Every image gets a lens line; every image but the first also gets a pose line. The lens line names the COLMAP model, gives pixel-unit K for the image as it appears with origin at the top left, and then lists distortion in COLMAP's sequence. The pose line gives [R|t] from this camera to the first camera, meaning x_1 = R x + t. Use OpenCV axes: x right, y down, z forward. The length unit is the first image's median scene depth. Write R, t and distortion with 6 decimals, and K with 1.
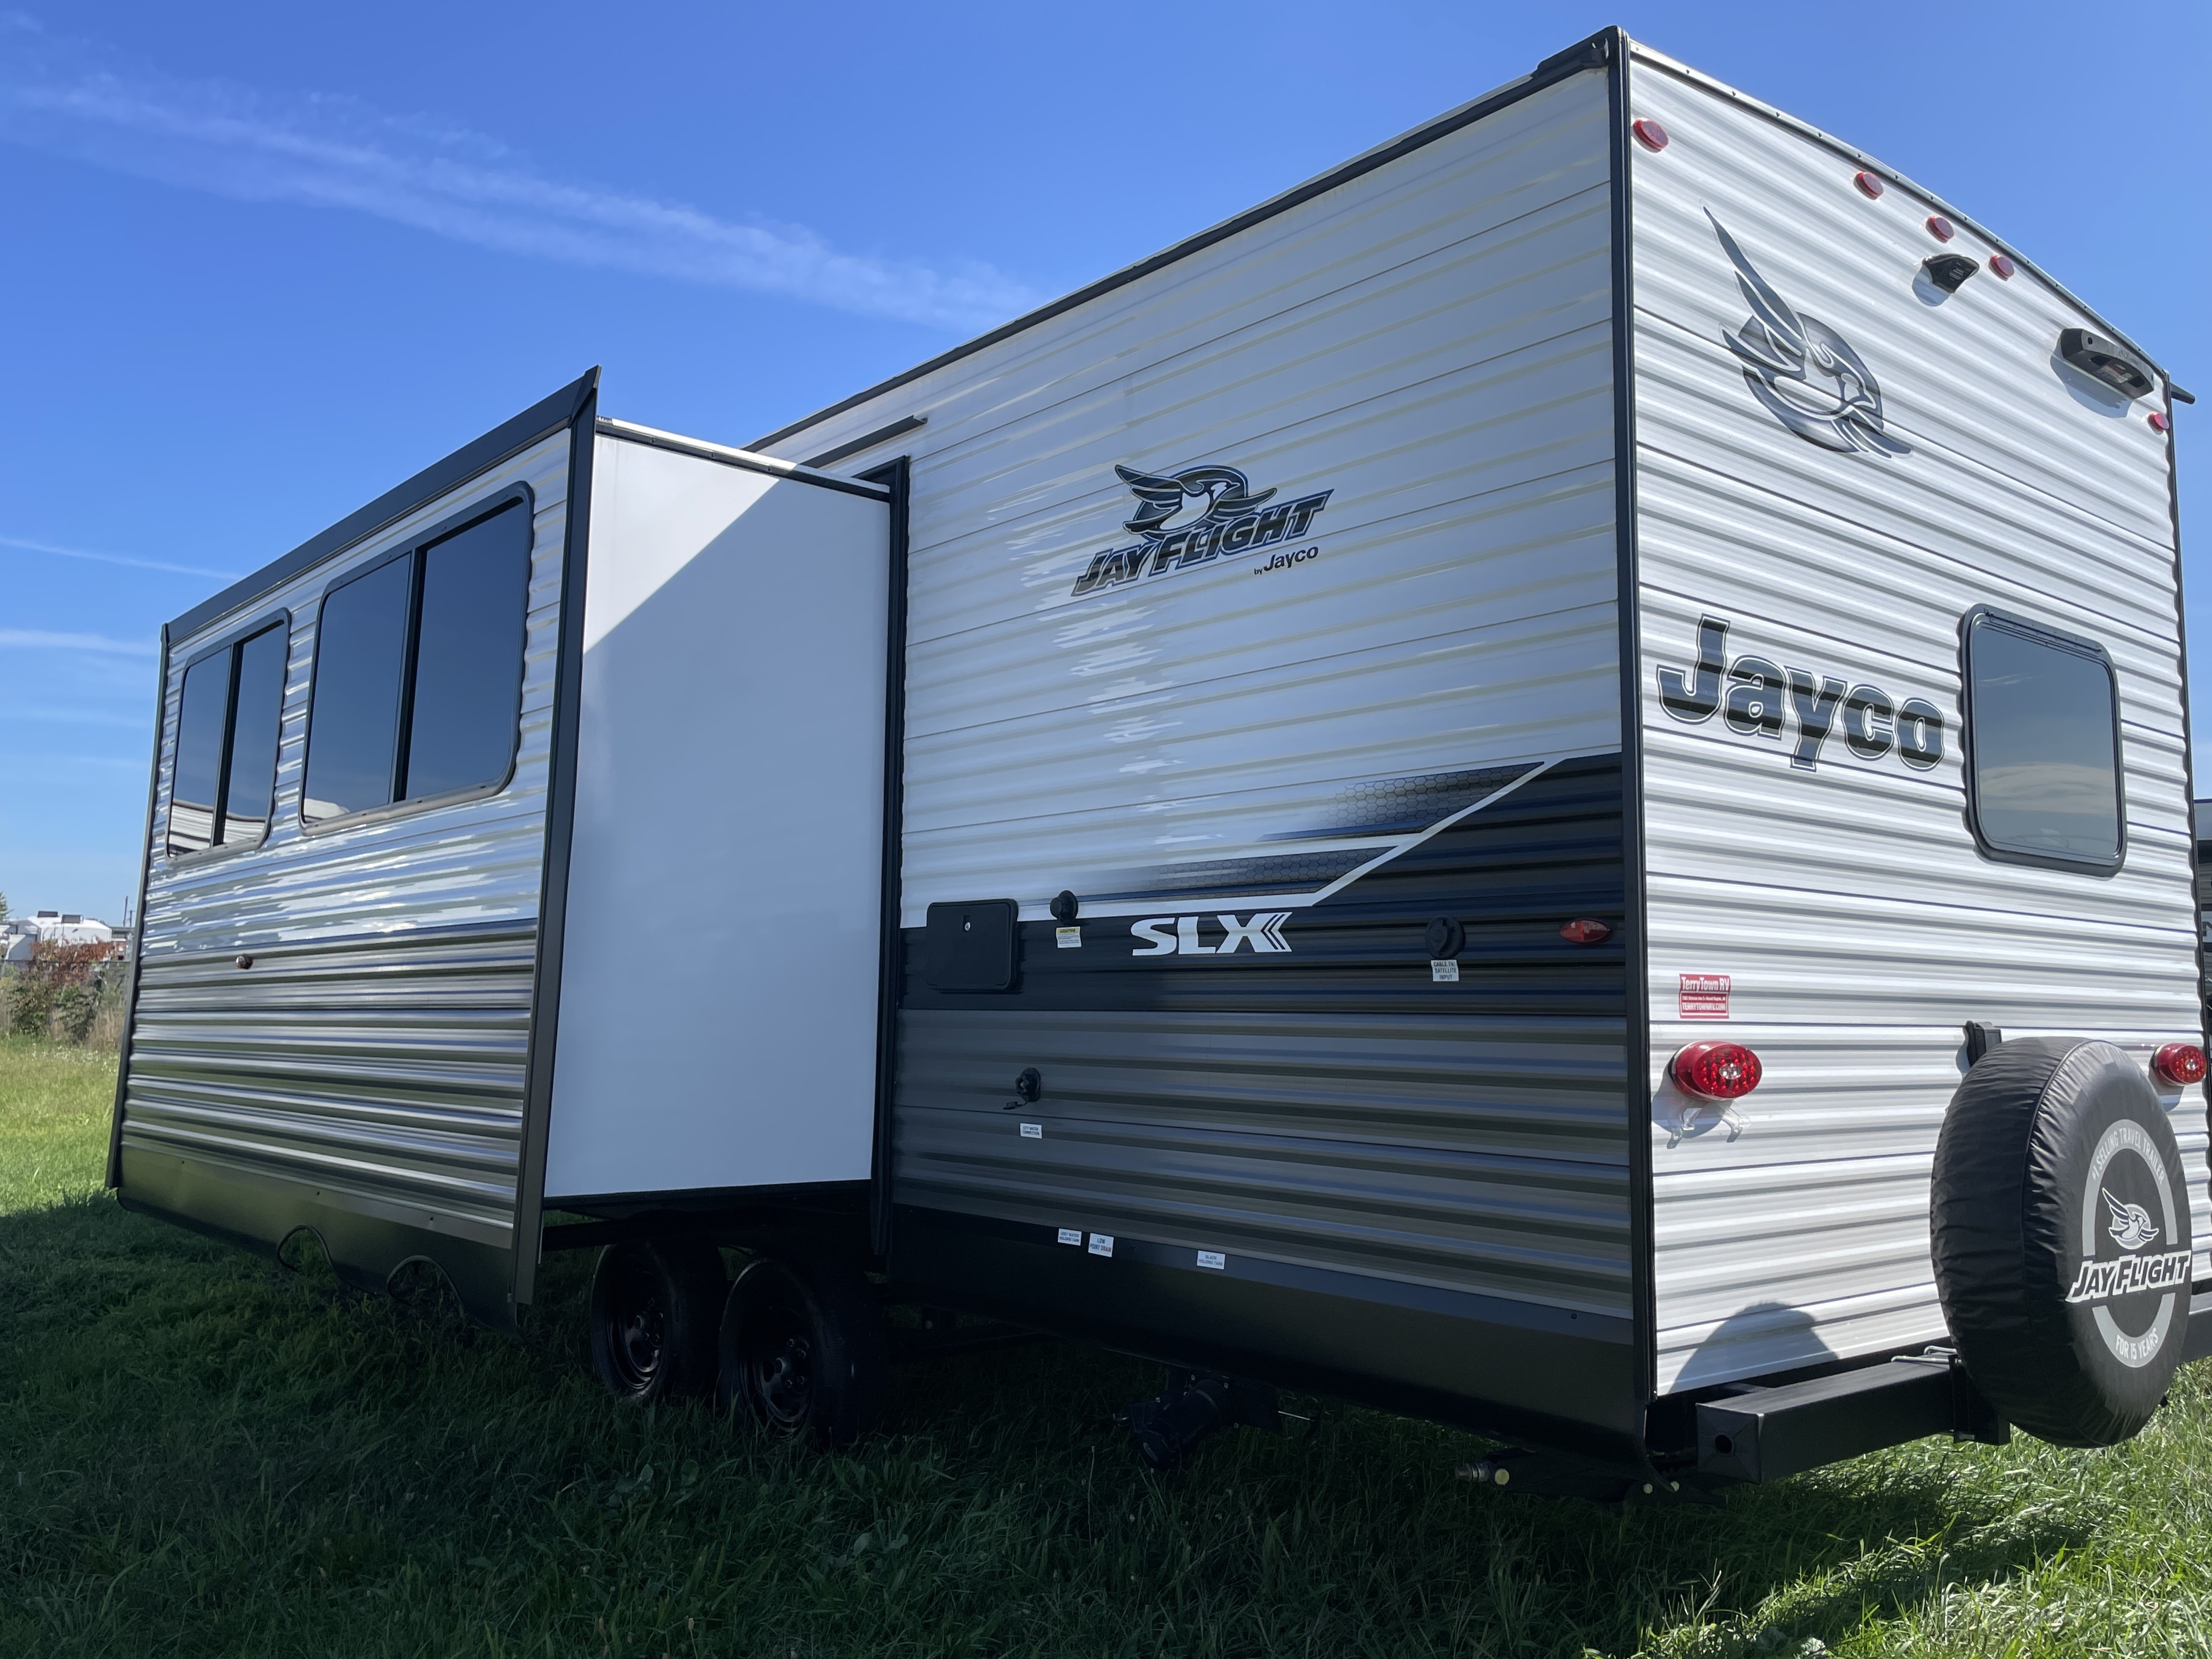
lens RADIAL K [[1817.5, 0, 1106.0], [0, 1817.5, 829.5], [0, 0, 1]] dist [0.042101, -0.003494]
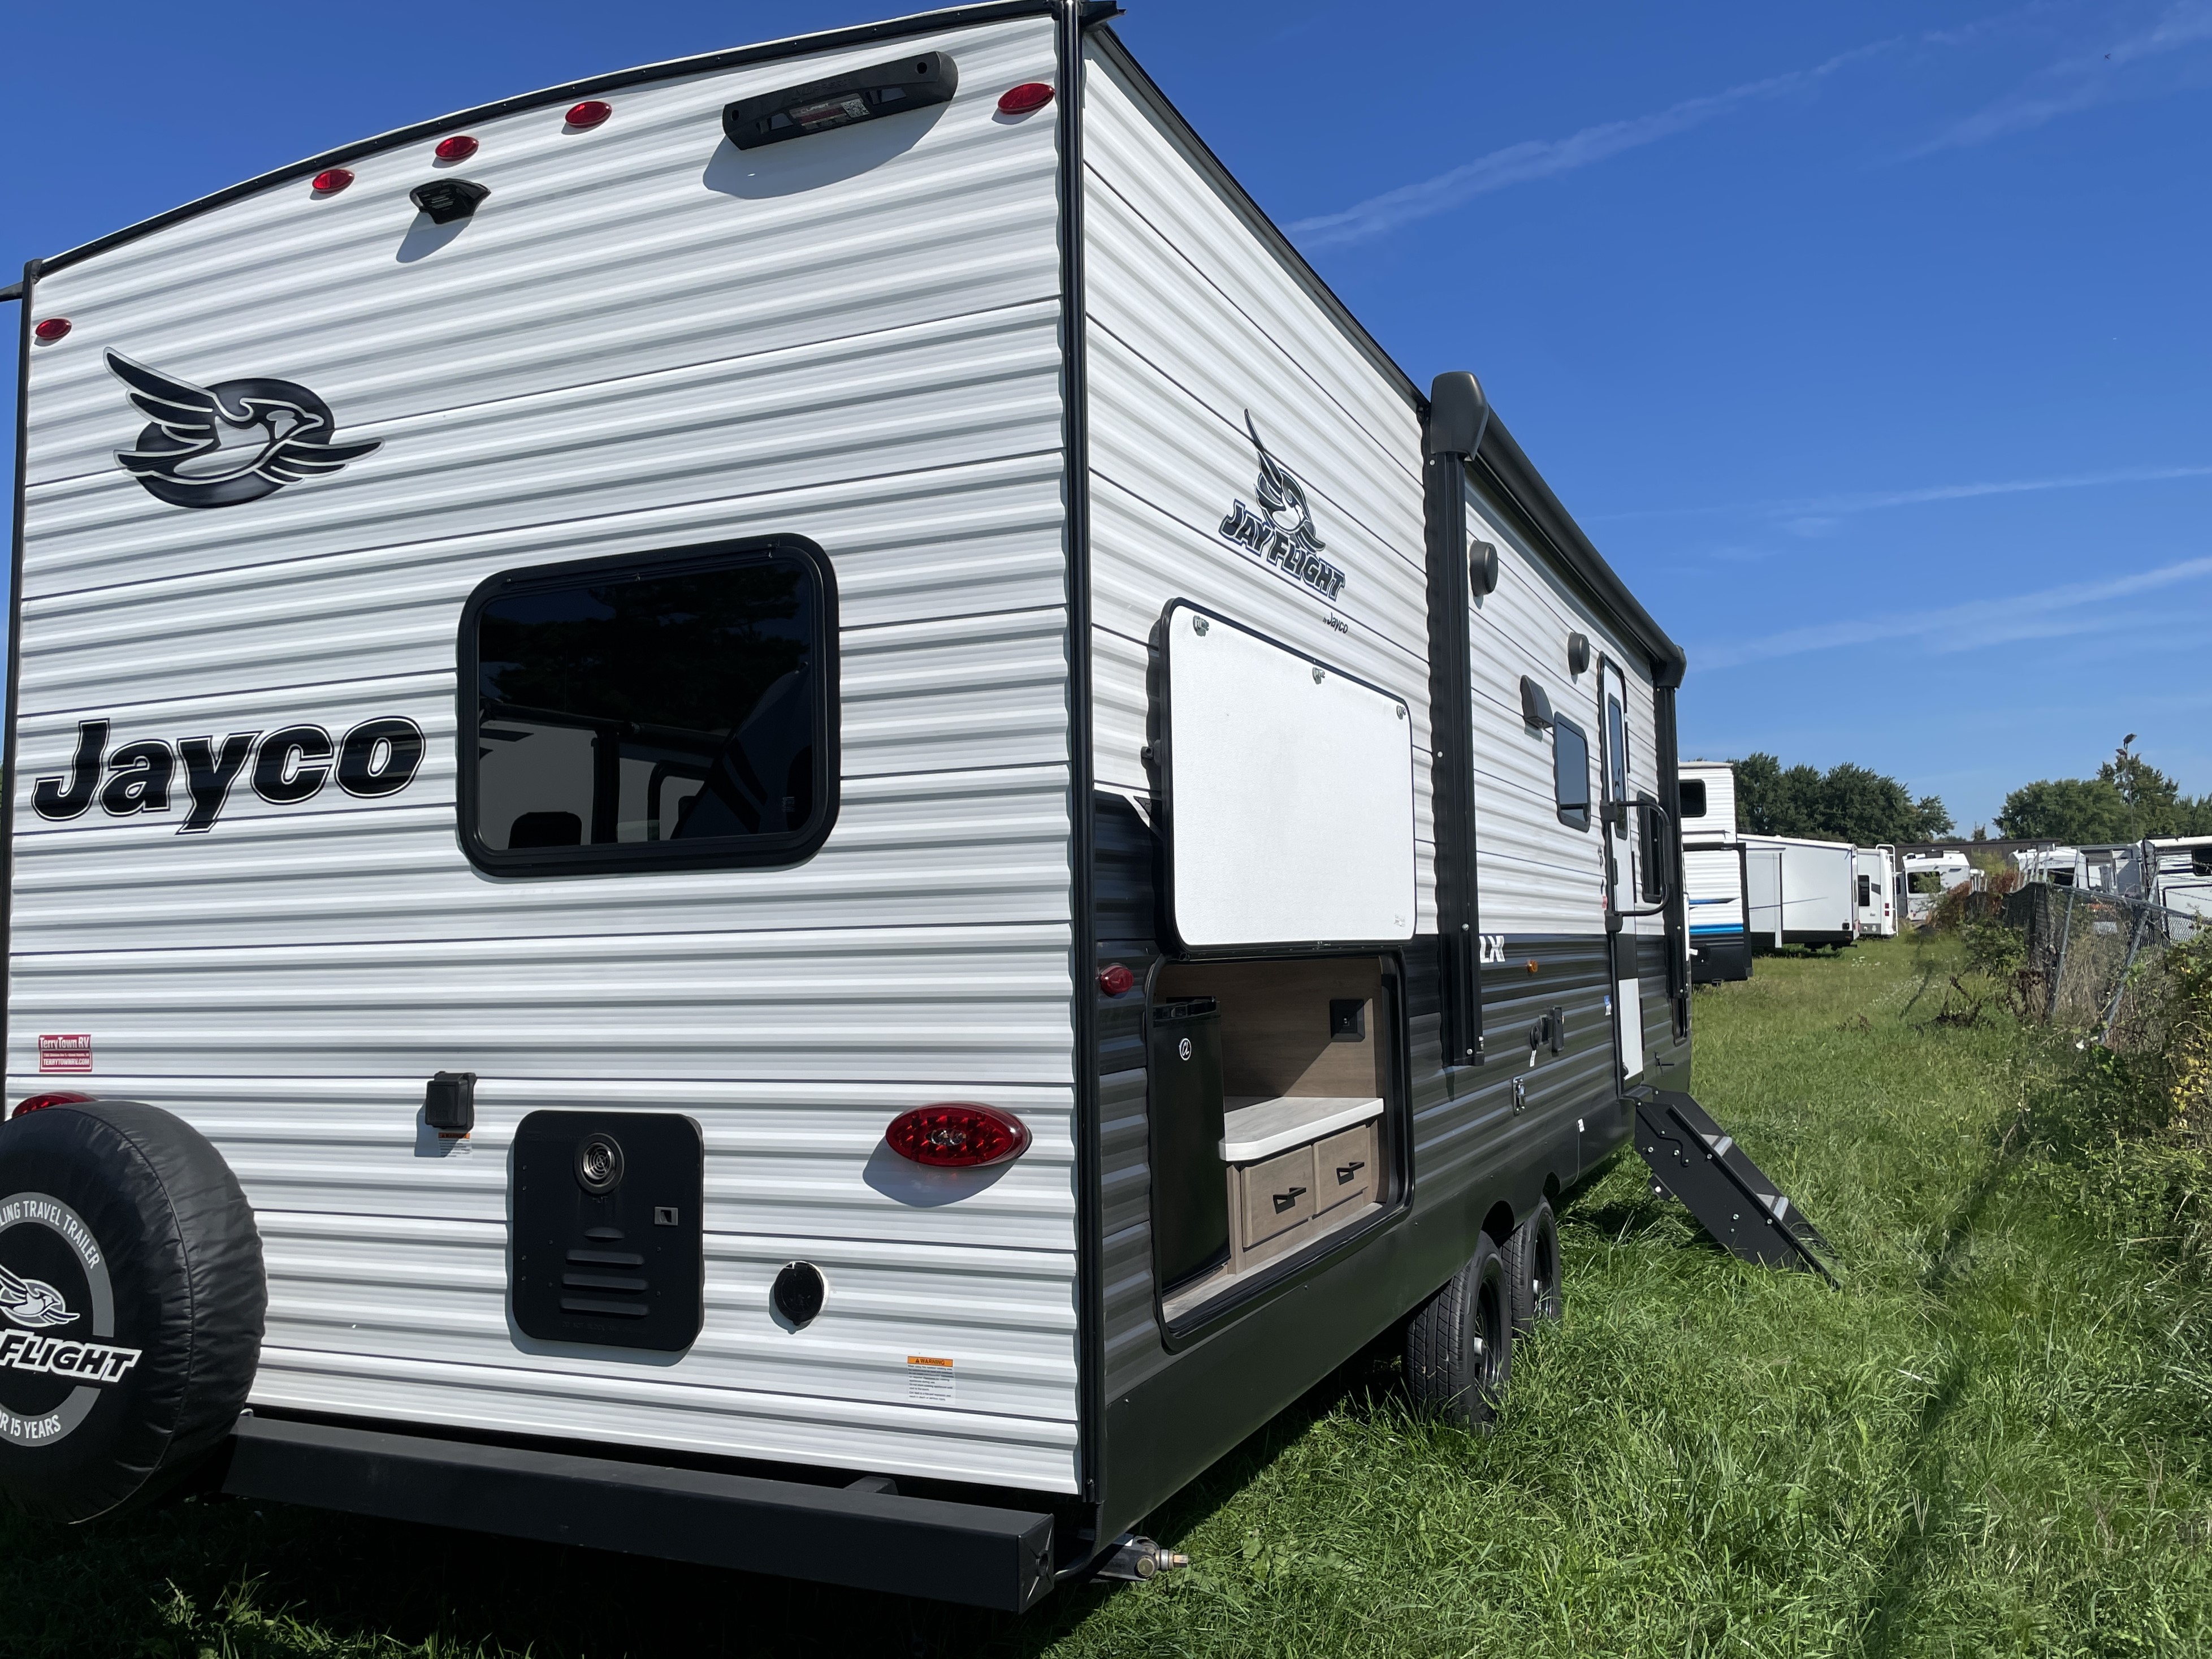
lens RADIAL K [[1740.2, 0, 1106.0], [0, 1740.2, 829.5], [0, 0, 1]] dist [0.007656, -0.001258]
pose [[0.433006, -0.082692, -0.897590, 1.565697], [0.120196, 0.992187, -0.033423, 0.063825], [0.893342, -0.093414, 0.439562, 1.070175]]
